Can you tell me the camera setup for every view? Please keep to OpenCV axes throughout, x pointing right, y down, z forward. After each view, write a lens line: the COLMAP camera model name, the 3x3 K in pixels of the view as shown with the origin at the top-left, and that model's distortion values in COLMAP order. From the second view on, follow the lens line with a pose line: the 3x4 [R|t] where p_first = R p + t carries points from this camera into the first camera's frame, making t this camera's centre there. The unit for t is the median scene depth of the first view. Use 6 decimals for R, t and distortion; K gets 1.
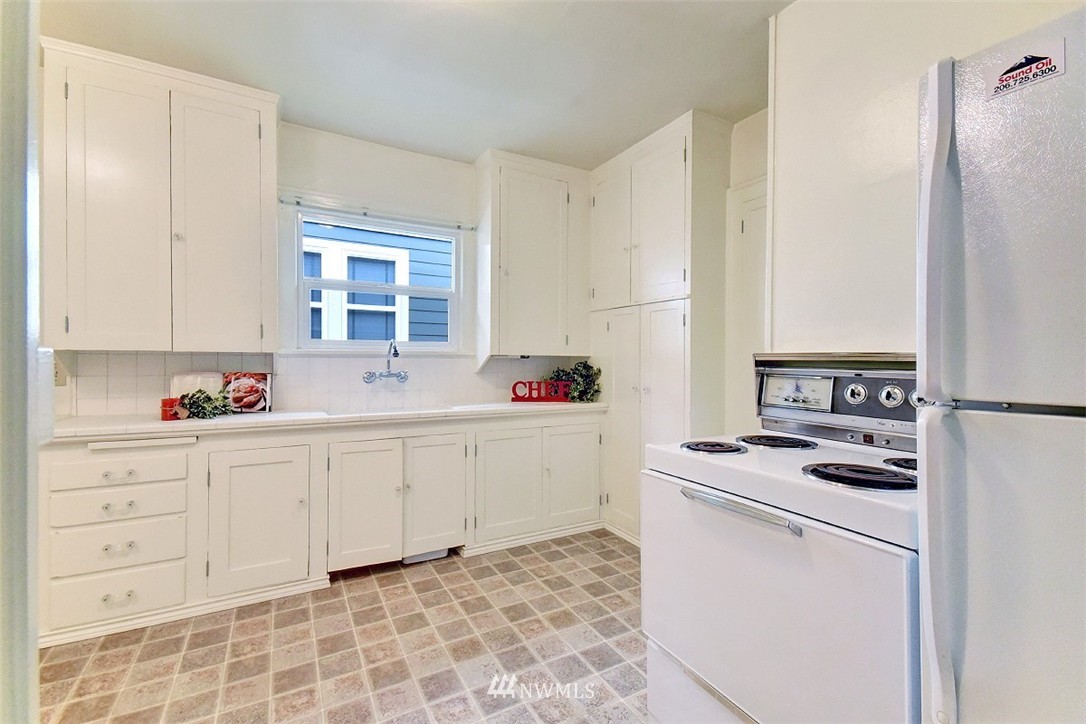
lens RADIAL K [[459.6, 0, 543.0], [0, 459.6, 362.0], [0, 0, 1]] dist [0.020164, -0.000241]
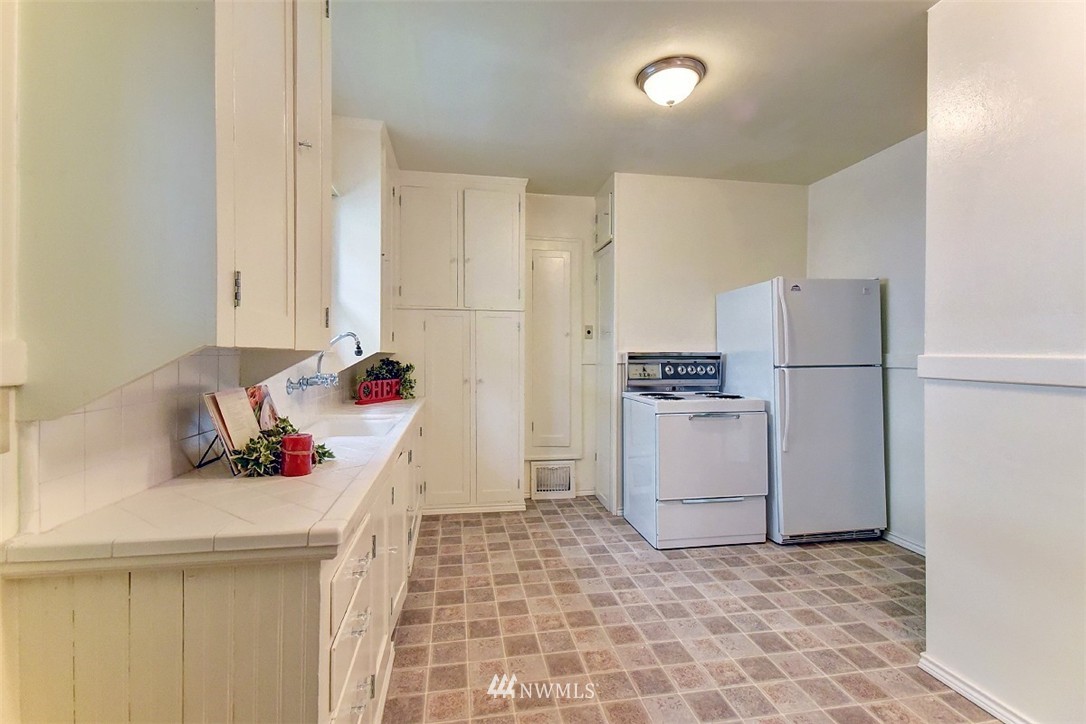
lens RADIAL K [[502.7, 0, 543.0], [0, 502.7, 362.0], [0, 0, 1]] dist [0.023216, 0.000034]
pose [[0.315471, -0.019578, 0.948733, -1.348485], [0.007706, 0.999807, 0.018069, -0.015278], [-0.948904, 0.001611, 0.315561, 0.576219]]
